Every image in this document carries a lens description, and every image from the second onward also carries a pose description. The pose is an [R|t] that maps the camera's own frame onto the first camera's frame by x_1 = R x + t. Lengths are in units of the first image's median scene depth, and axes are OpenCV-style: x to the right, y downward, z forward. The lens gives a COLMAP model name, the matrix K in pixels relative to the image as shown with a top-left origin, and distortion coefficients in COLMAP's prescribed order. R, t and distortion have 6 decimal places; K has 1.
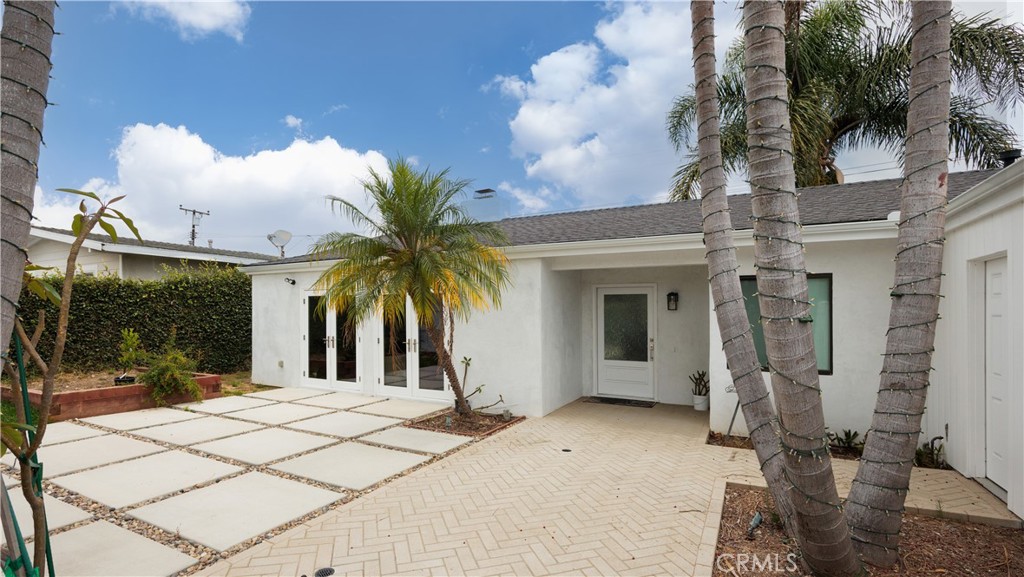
lens RADIAL K [[485.6, 0, 511.4], [0, 485.6, 297.1], [0, 0, 1]] dist [-0.002696, -0.000670]
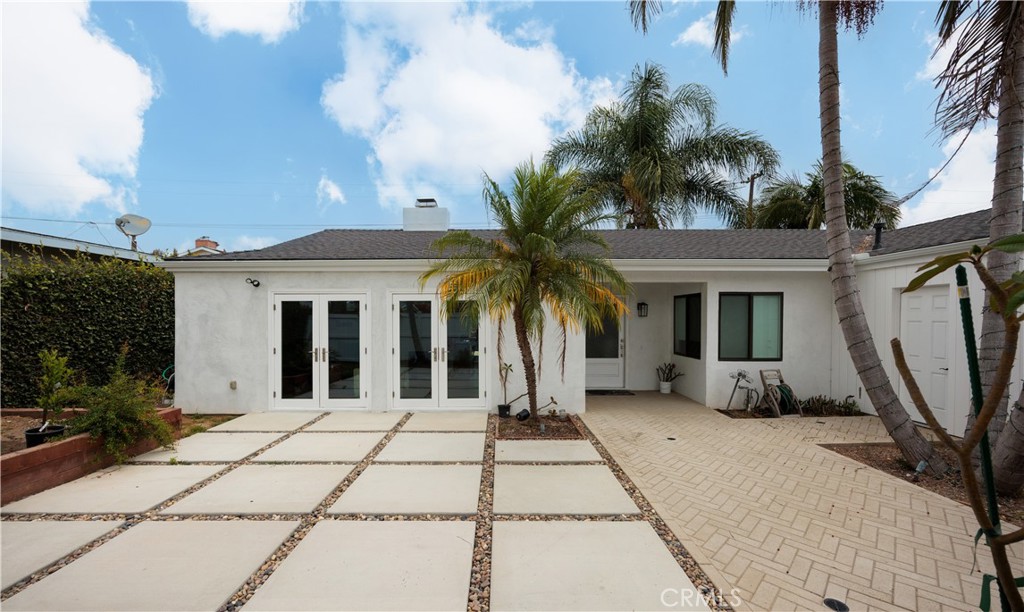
lens RADIAL K [[409.2, 0, 513.0], [0, 409.2, 309.5], [0, 0, 1]] dist [-0.001812, -0.000022]
pose [[0.875713, 0.003833, 0.482816, -0.476963], [-0.012083, 0.999829, 0.013977, -0.002820], [-0.482680, -0.018074, 0.875610, 0.225507]]
